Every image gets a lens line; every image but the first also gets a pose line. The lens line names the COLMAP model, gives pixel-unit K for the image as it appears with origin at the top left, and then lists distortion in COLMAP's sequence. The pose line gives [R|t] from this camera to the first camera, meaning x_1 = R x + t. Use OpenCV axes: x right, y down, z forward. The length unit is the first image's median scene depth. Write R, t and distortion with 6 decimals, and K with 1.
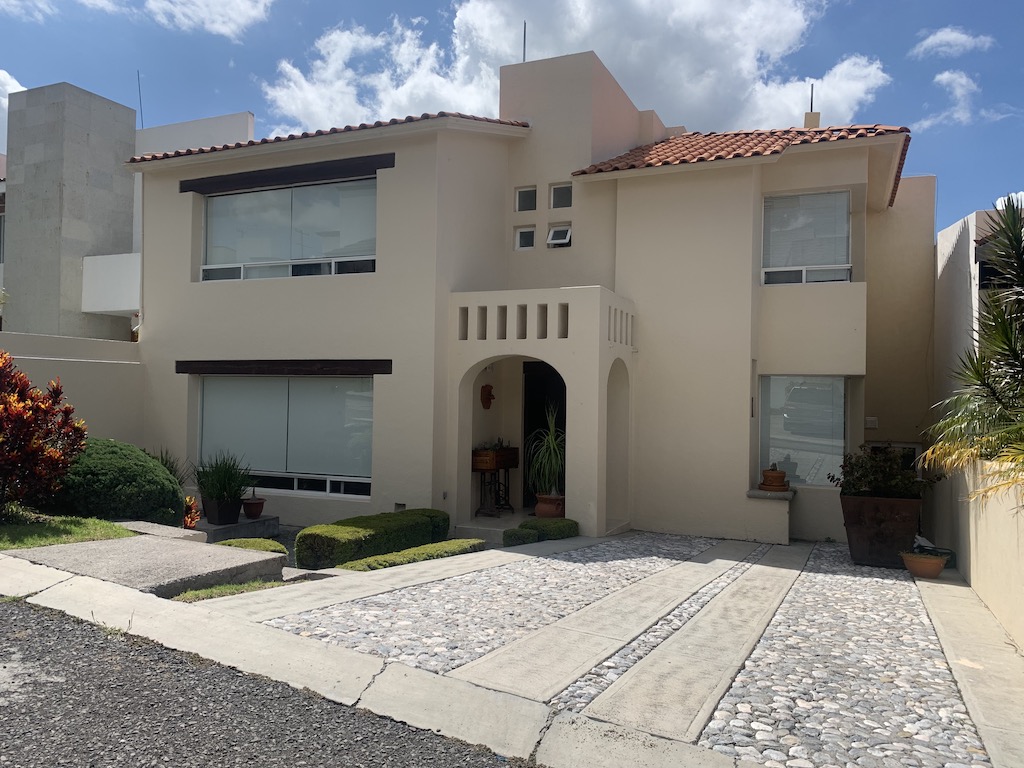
lens RADIAL K [[781.8, 0, 504.7], [0, 781.8, 390.5], [0, 0, 1]] dist [0.042927, -0.068487]
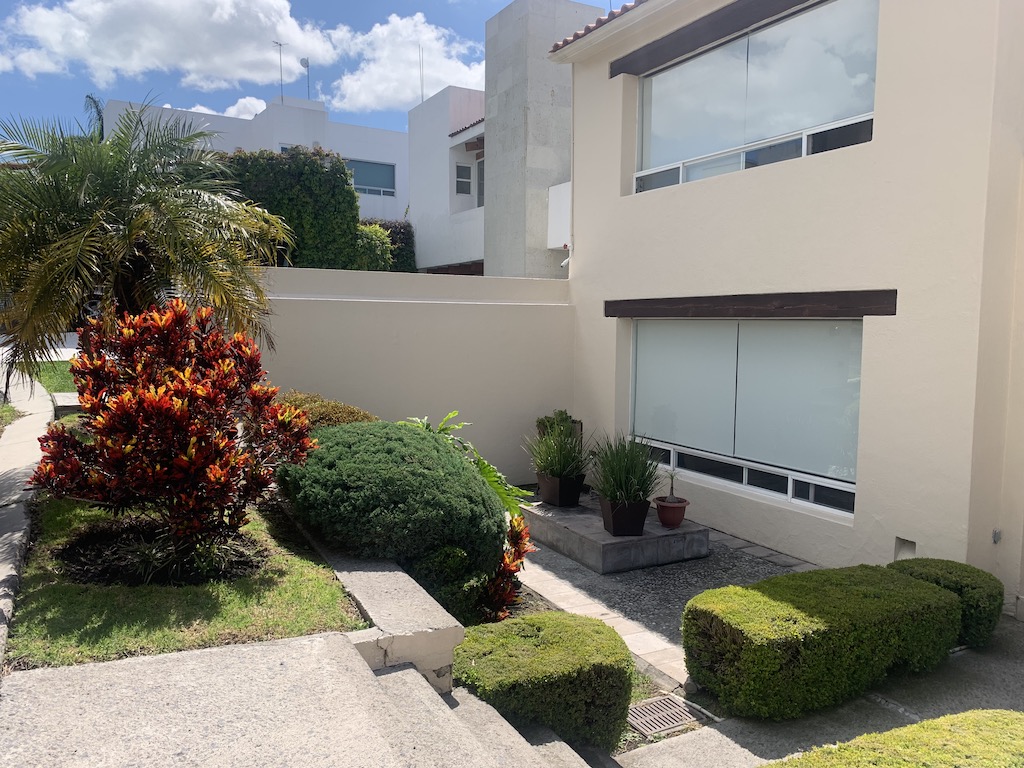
lens RADIAL K [[781.8, 0, 504.7], [0, 781.8, 390.5], [0, 0, 1]] dist [0.042927, -0.068487]
pose [[0.793222, 0.043159, -0.607401, -0.019332], [0.008427, 0.996612, 0.081820, -0.014473], [0.608874, -0.070020, 0.790171, 0.346155]]
